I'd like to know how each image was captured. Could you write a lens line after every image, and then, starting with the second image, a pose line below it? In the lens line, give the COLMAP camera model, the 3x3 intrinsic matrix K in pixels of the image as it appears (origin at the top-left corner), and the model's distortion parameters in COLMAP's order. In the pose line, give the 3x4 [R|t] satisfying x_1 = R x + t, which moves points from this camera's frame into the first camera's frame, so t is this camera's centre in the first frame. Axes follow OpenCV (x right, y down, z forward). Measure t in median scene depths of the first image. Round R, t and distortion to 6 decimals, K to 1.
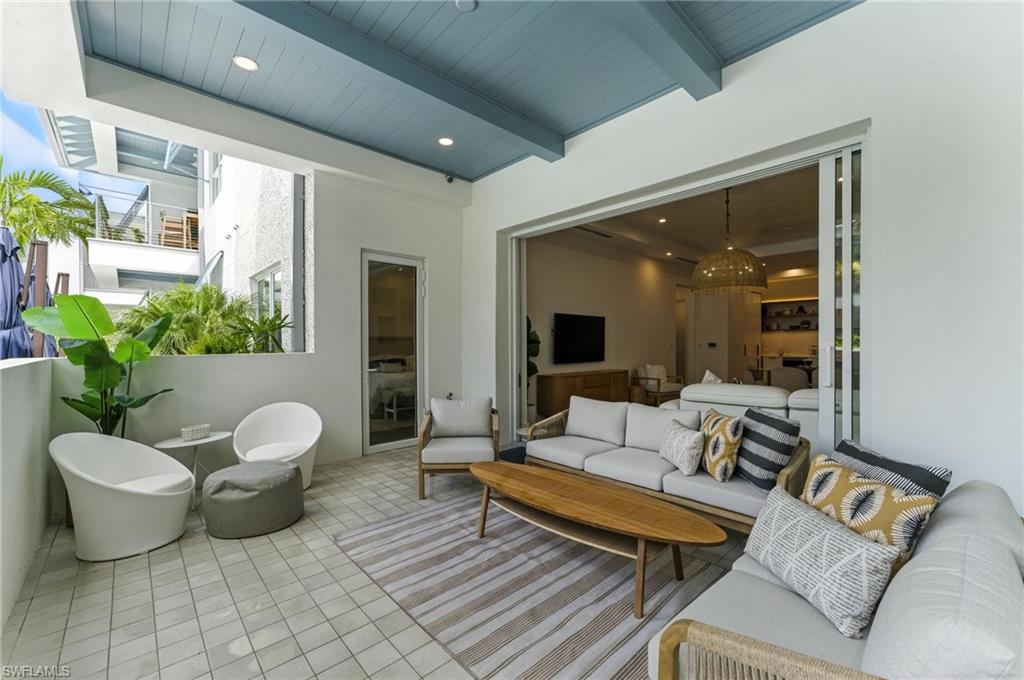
lens RADIAL K [[411.5, 0, 513.3], [0, 411.5, 344.1], [0, 0, 1]] dist [-0.063128, 0.049610]
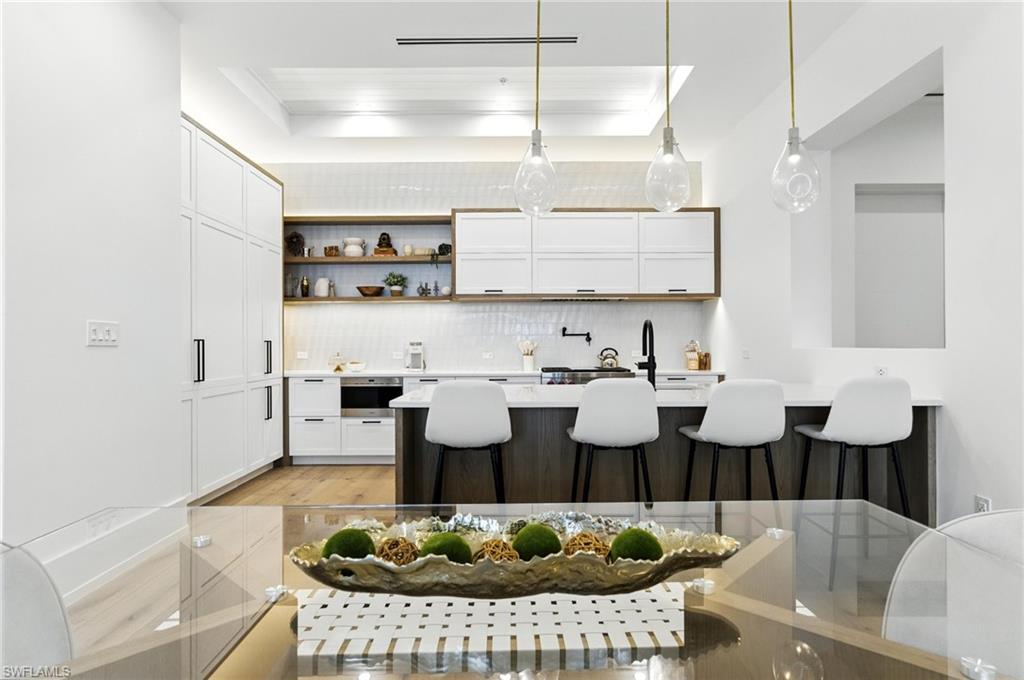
lens RADIAL K [[550.8, 0, 512.0], [0, 550.8, 340.0], [0, 0, 1]] dist [-0.002433, -0.000371]
pose [[0.684715, 0.000387, 0.728811, 0.425144], [0.005539, 0.999968, -0.005734, 0.004376], [-0.728790, 0.007963, 0.684691, 0.573096]]
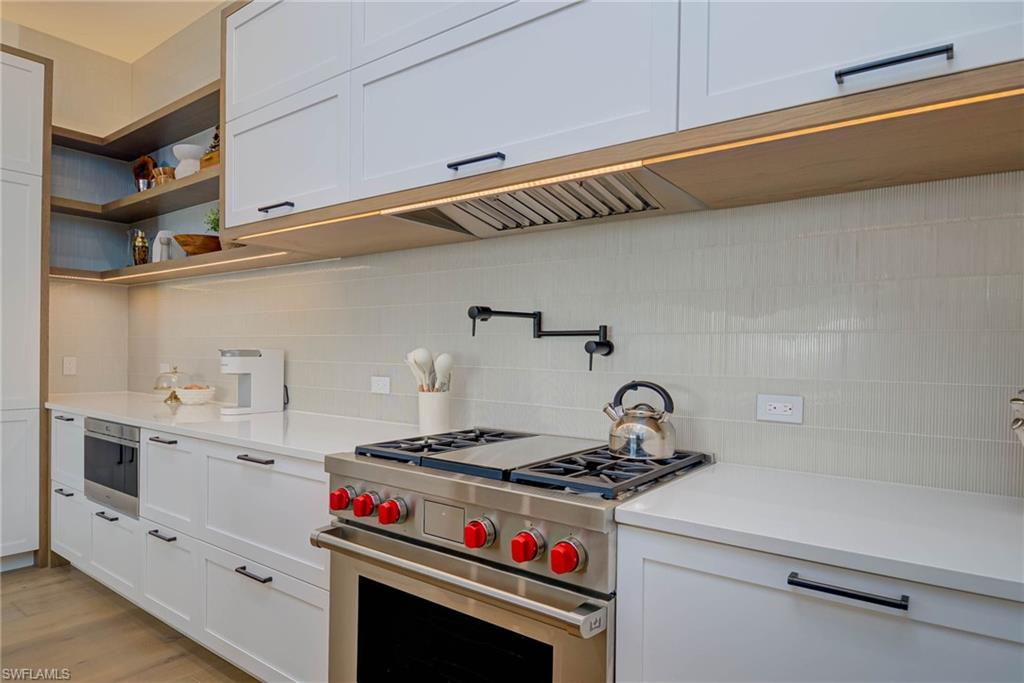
lens RADIAL K [[588.7, 0, 512.5], [0, 588.7, 355.8], [0, 0, 1]] dist [0.003533, 0.001175]
pose [[0.981169, 0.014371, 0.192617, 0.778558], [-0.015673, 0.999863, 0.005240, 0.002890], [-0.192516, -0.008160, 0.981260, 0.712496]]
